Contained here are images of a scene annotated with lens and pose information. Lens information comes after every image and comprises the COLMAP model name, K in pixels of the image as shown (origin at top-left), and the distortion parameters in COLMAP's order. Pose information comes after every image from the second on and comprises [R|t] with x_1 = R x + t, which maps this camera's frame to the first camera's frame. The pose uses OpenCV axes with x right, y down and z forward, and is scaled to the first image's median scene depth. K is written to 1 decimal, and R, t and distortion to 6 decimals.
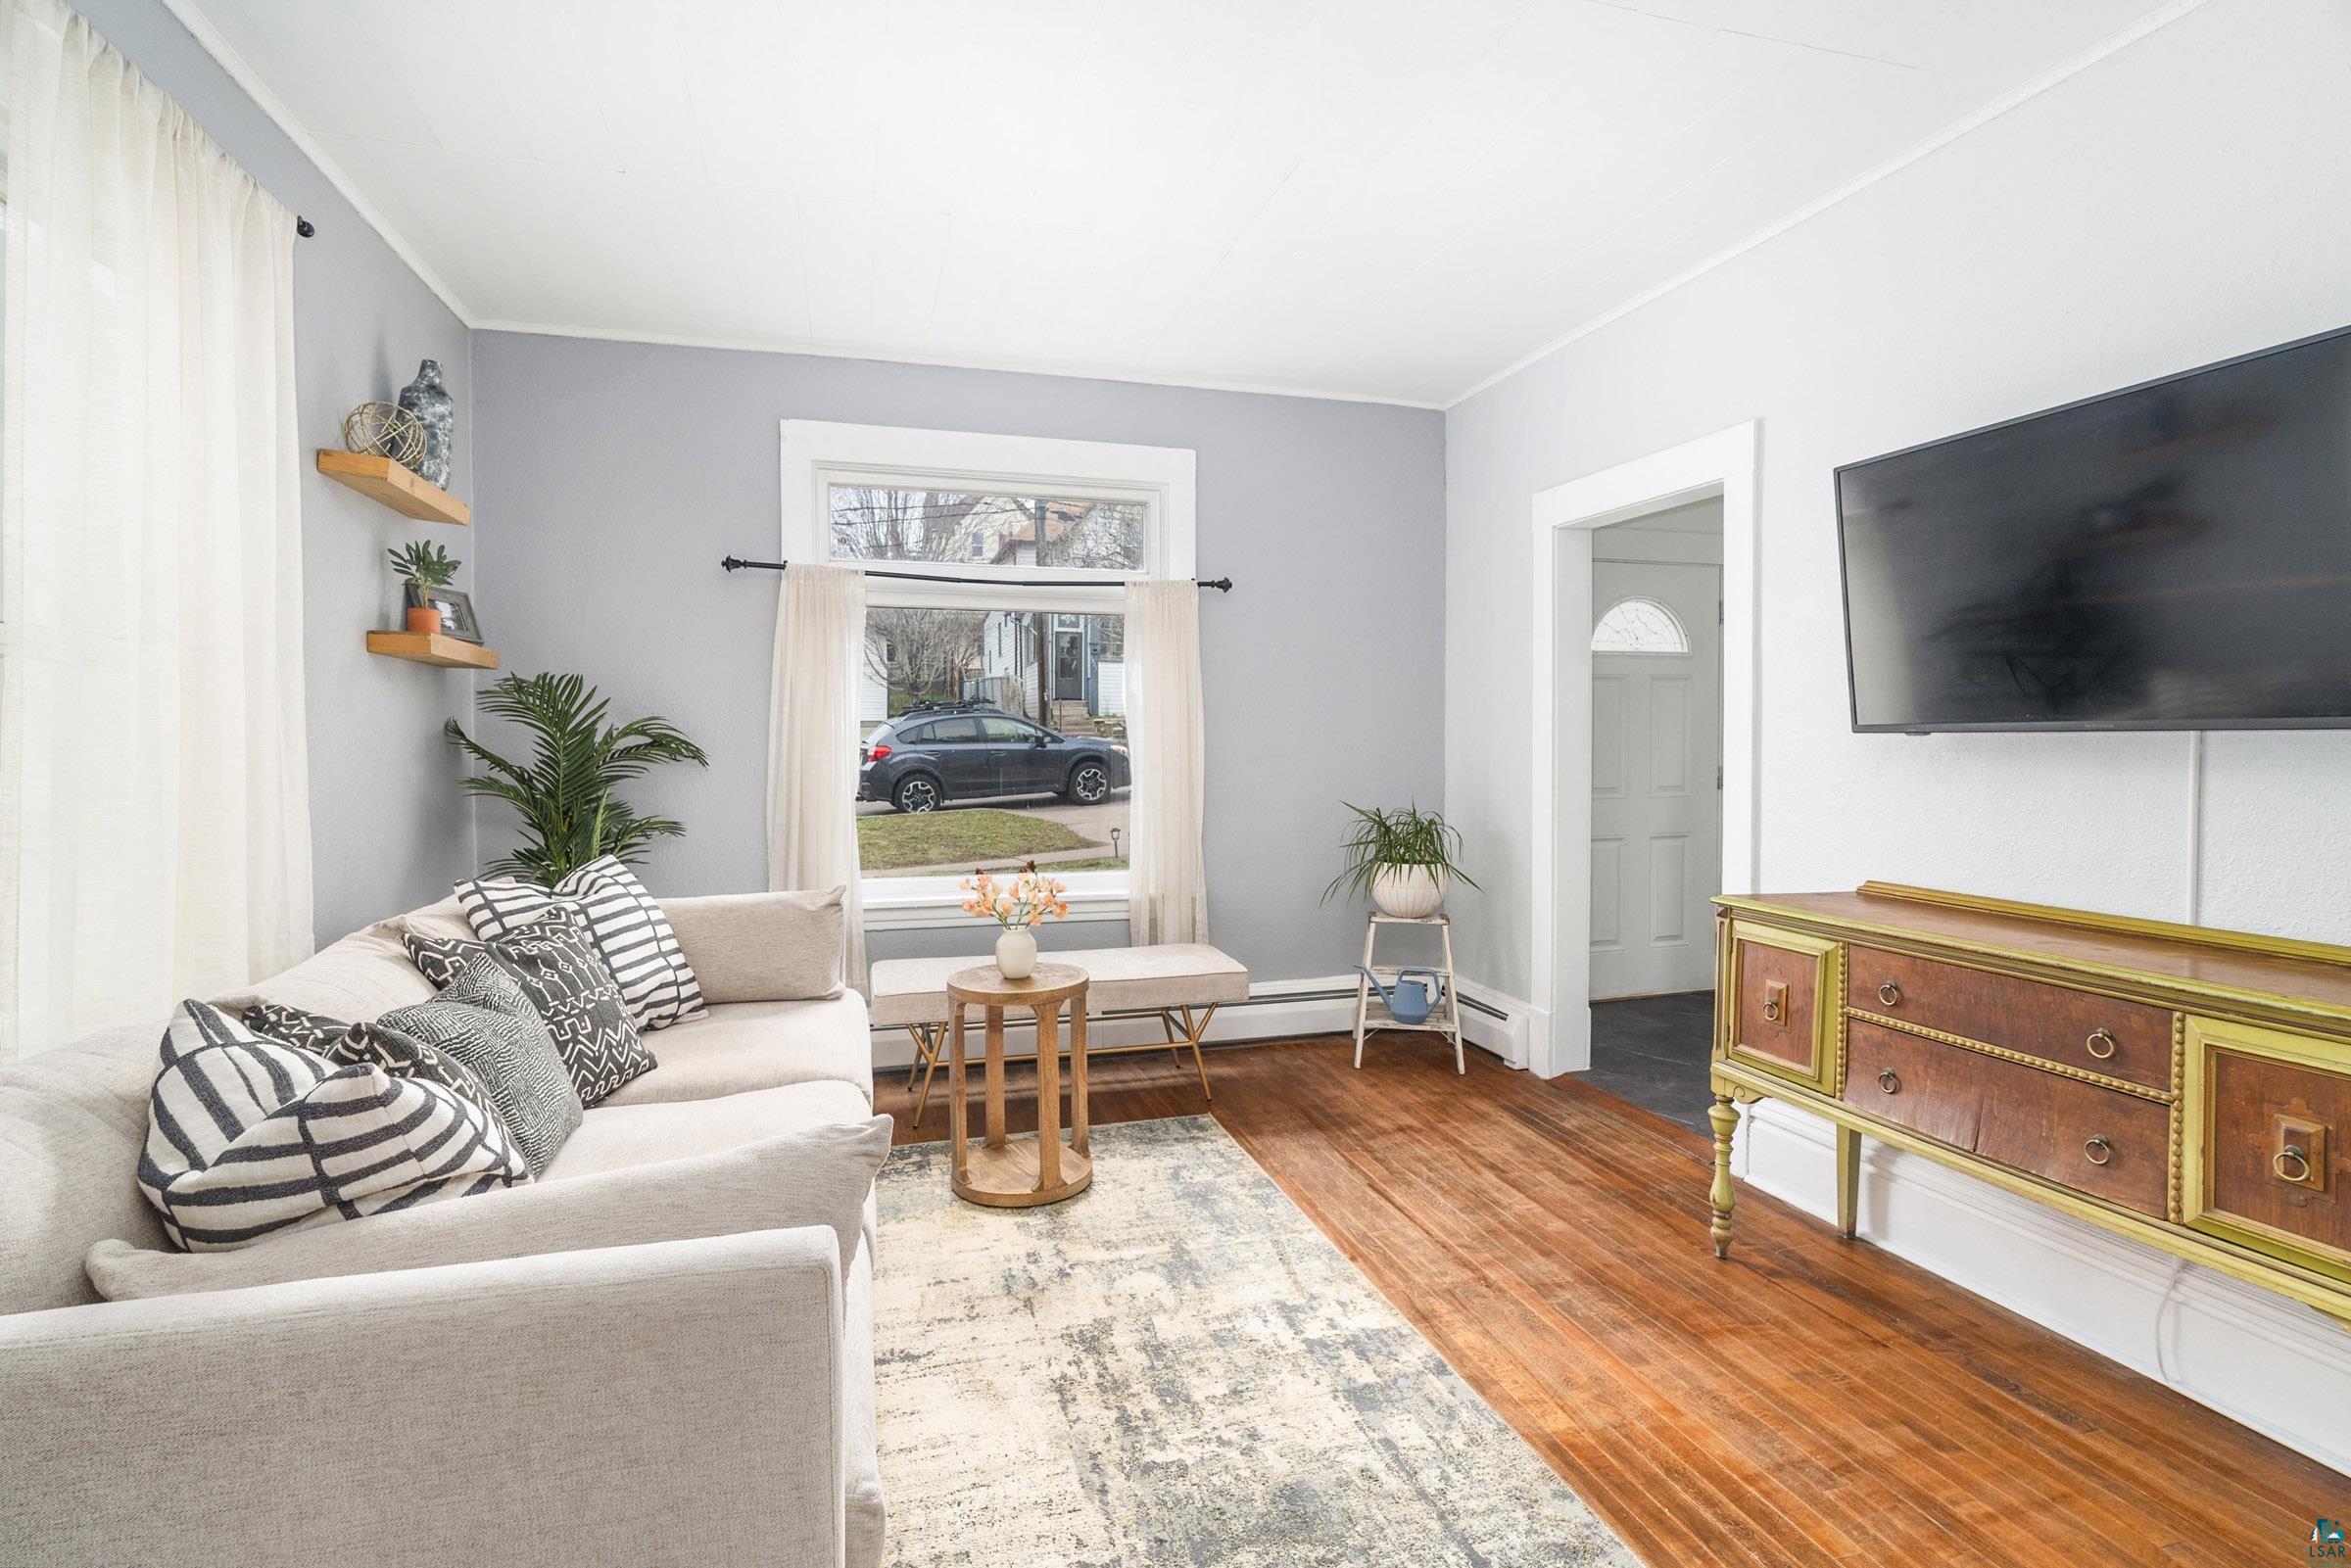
lens RADIAL K [[1143.2, 0, 1174.0], [0, 1143.2, 774.8], [0, 0, 1]] dist [-0.001956, -0.000246]
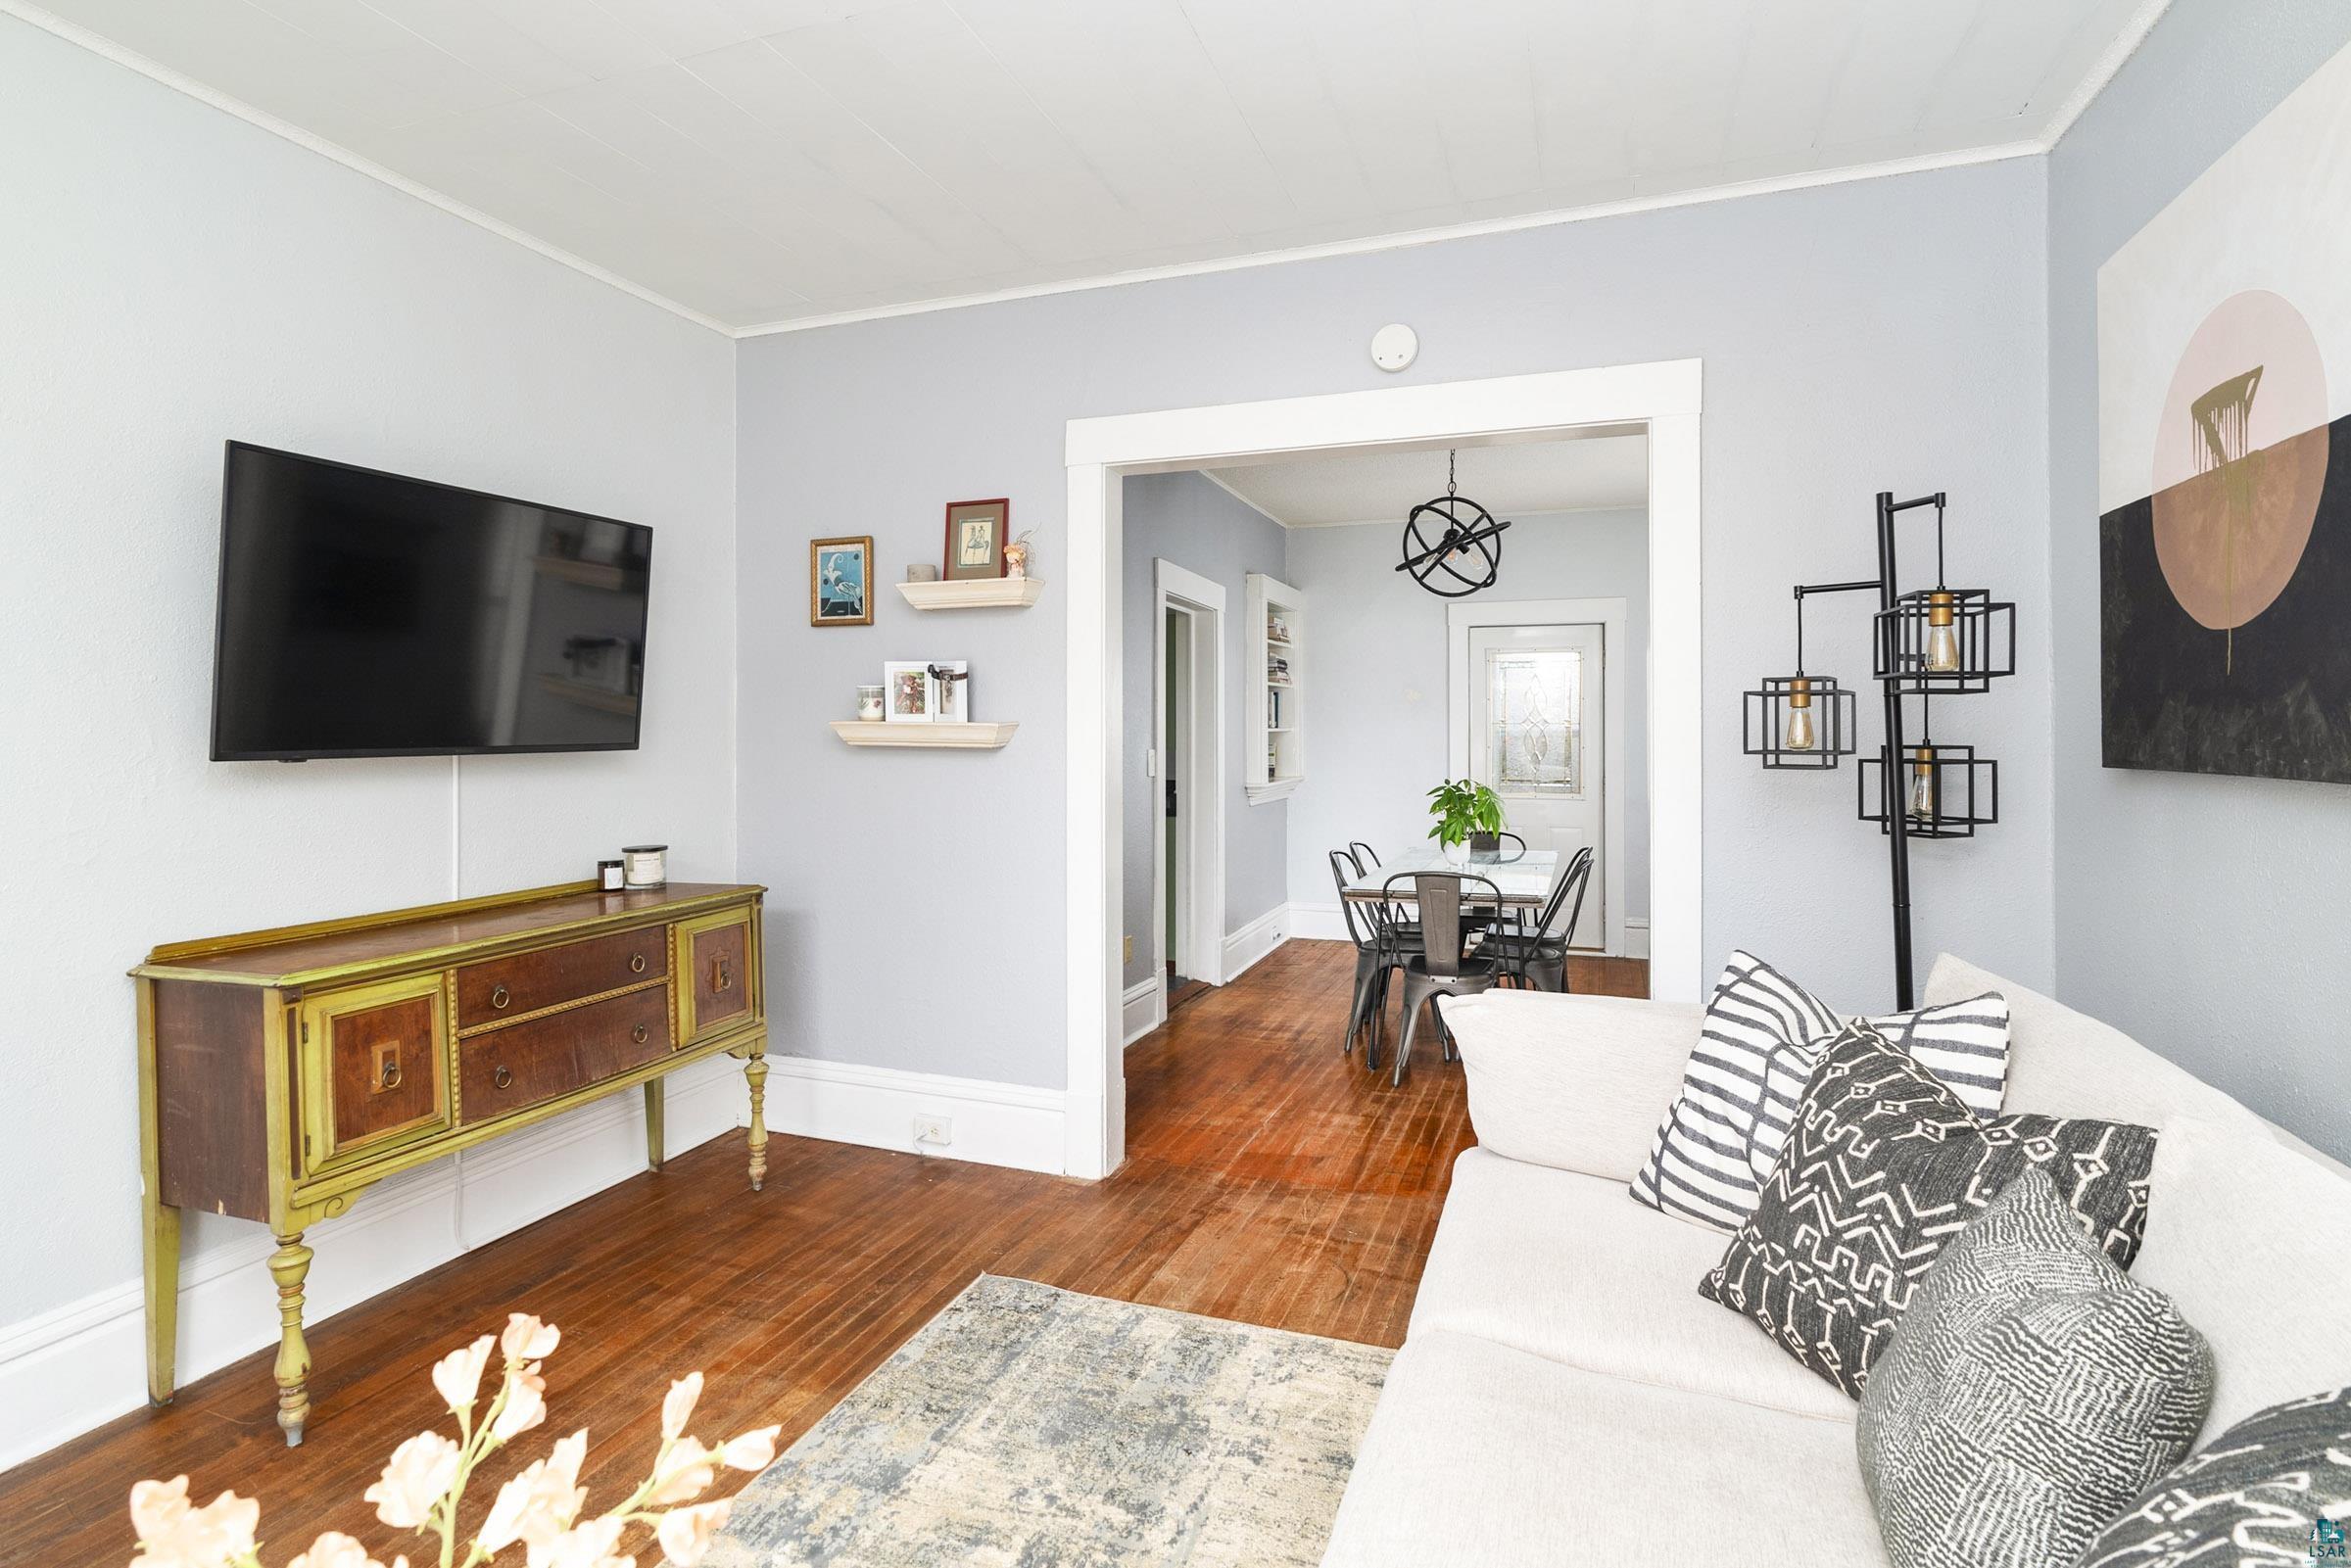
lens RADIAL K [[1143.2, 0, 1178.5], [0, 1143.2, 736.7], [0, 0, 1]] dist [-0.001956, -0.000246]
pose [[-0.811089, 0.000033, 0.584922, -0.572307], [0.022632, 0.999253, 0.031328, -0.080312], [-0.584484, 0.038648, -0.810484, 1.599805]]
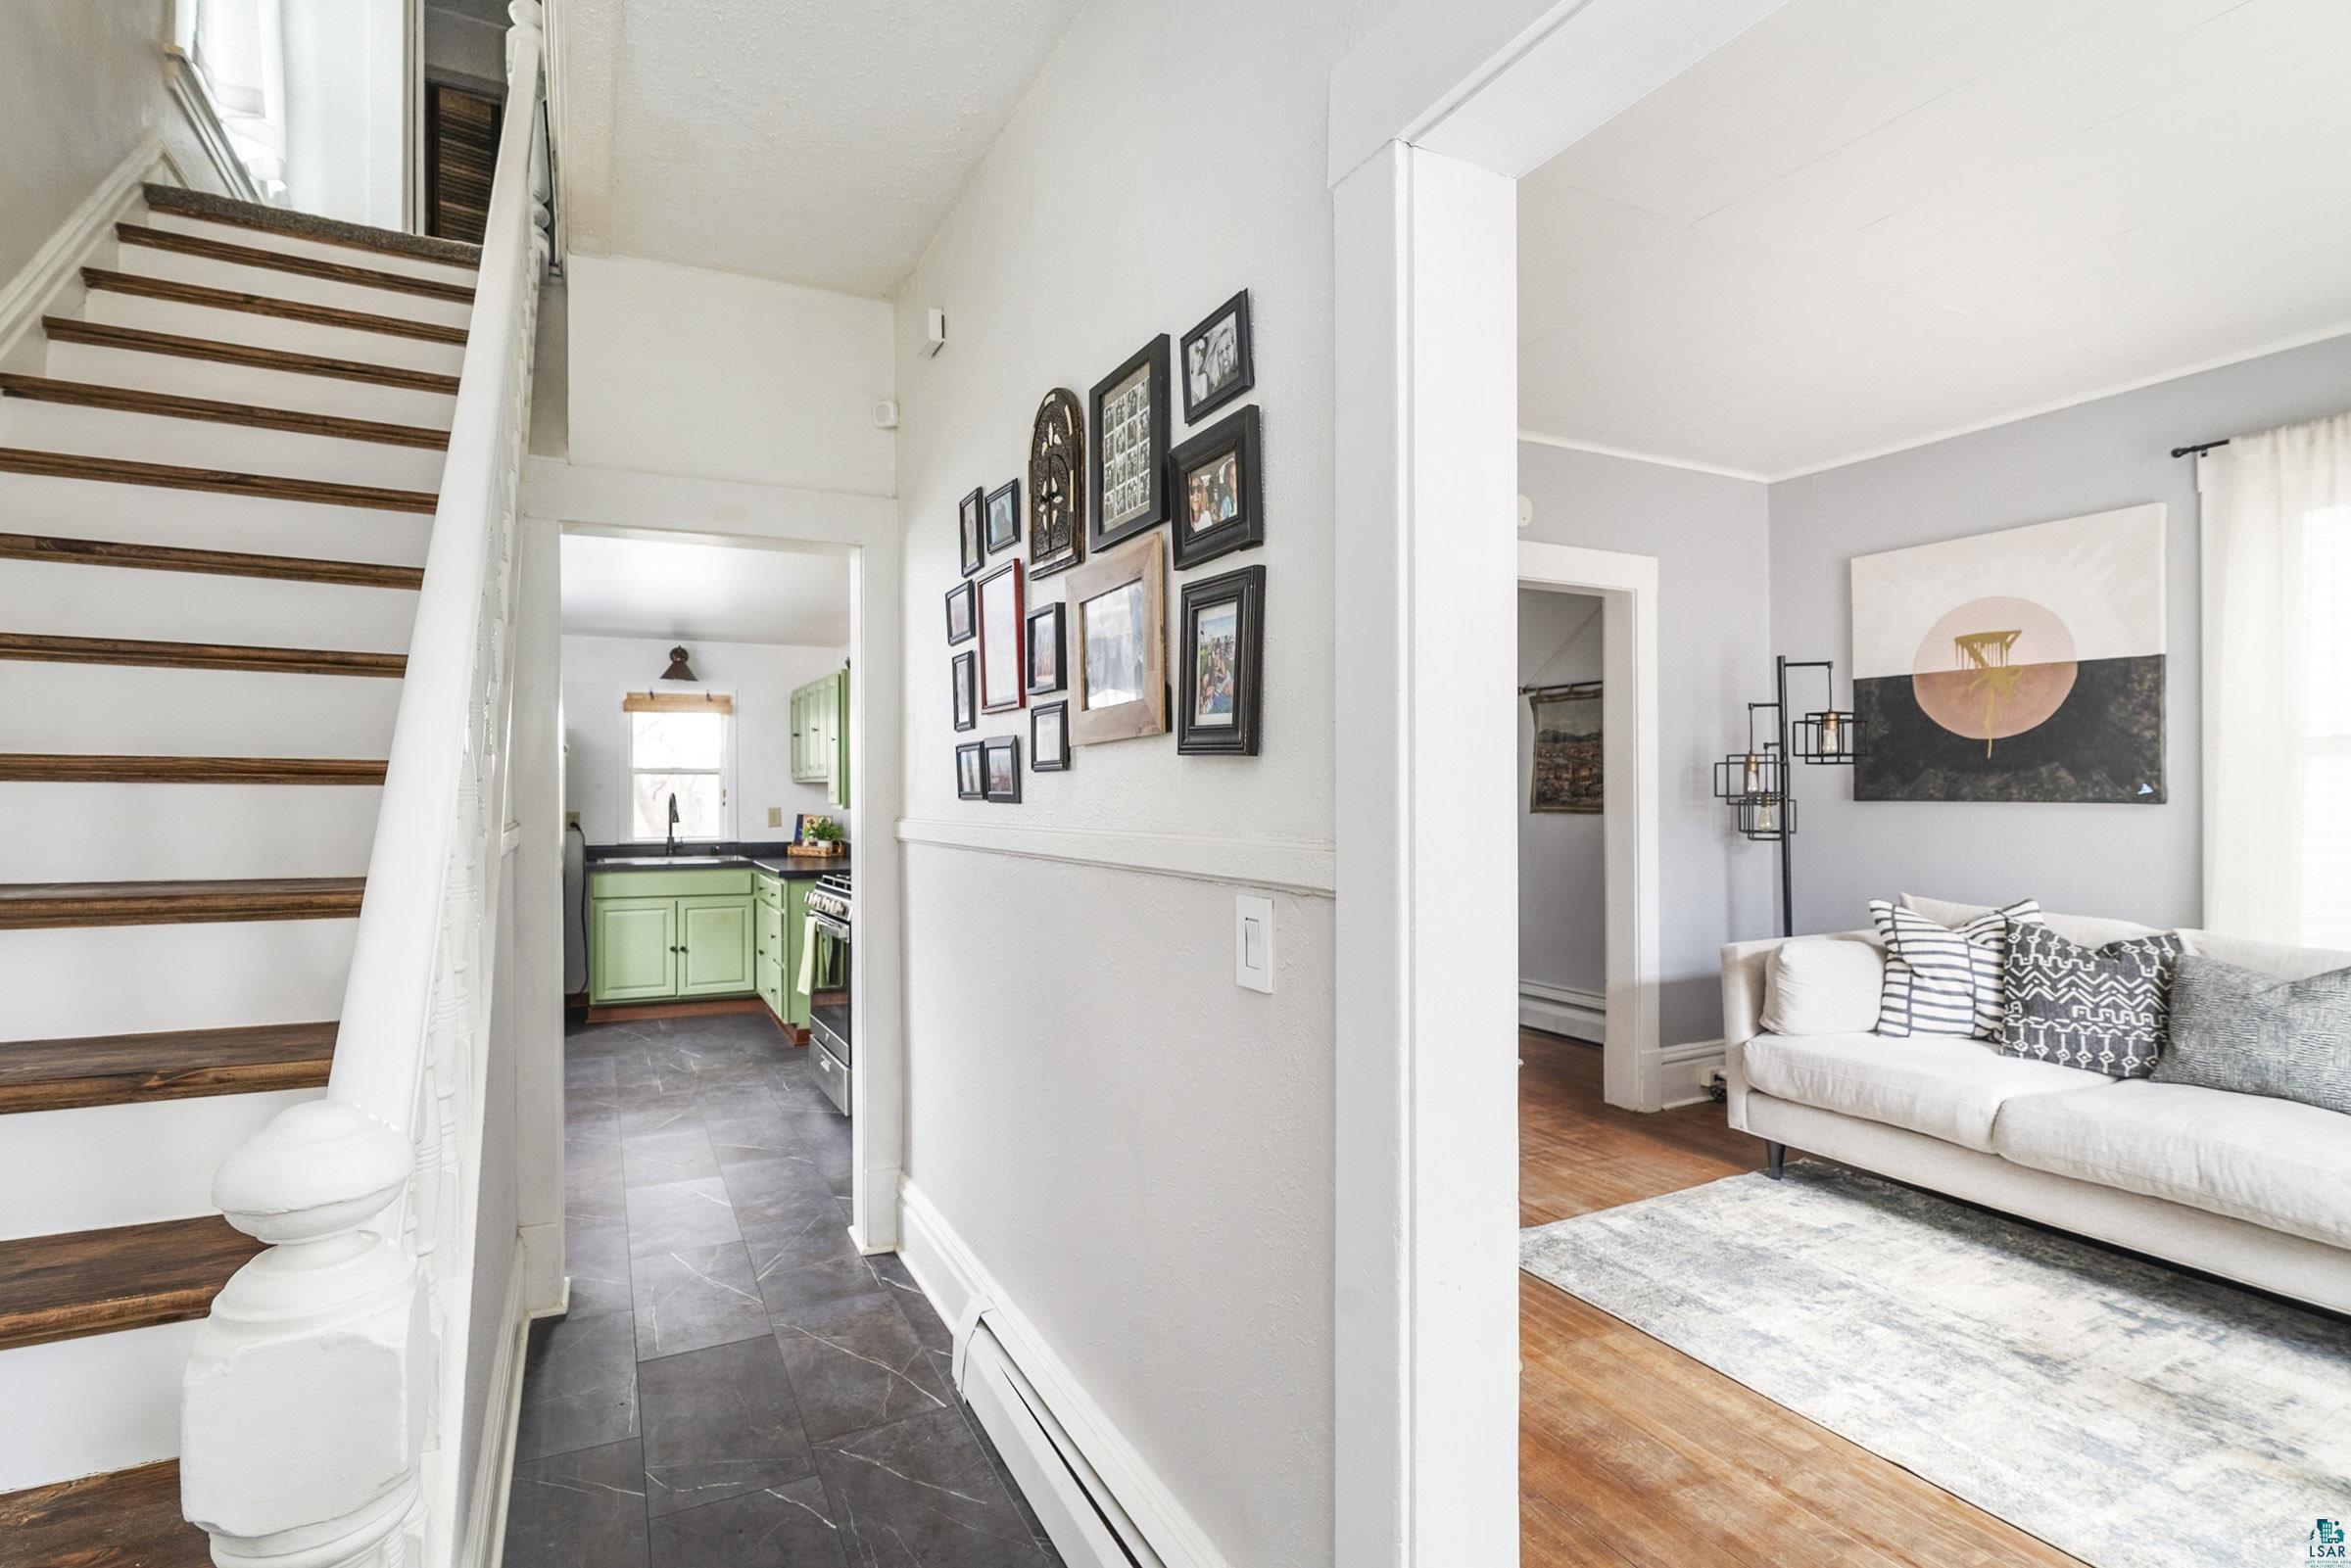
lens RADIAL K [[1067.4, 0, 1167.5], [0, 1067.4, 791.9], [0, 0, 1]] dist [-0.005374, 0.003210]
pose [[-0.985968, 0.011197, -0.166560, 1.004804], [0.004319, 0.999125, 0.041600, -0.107038], [0.166880, 0.040297, -0.985153, 2.033789]]
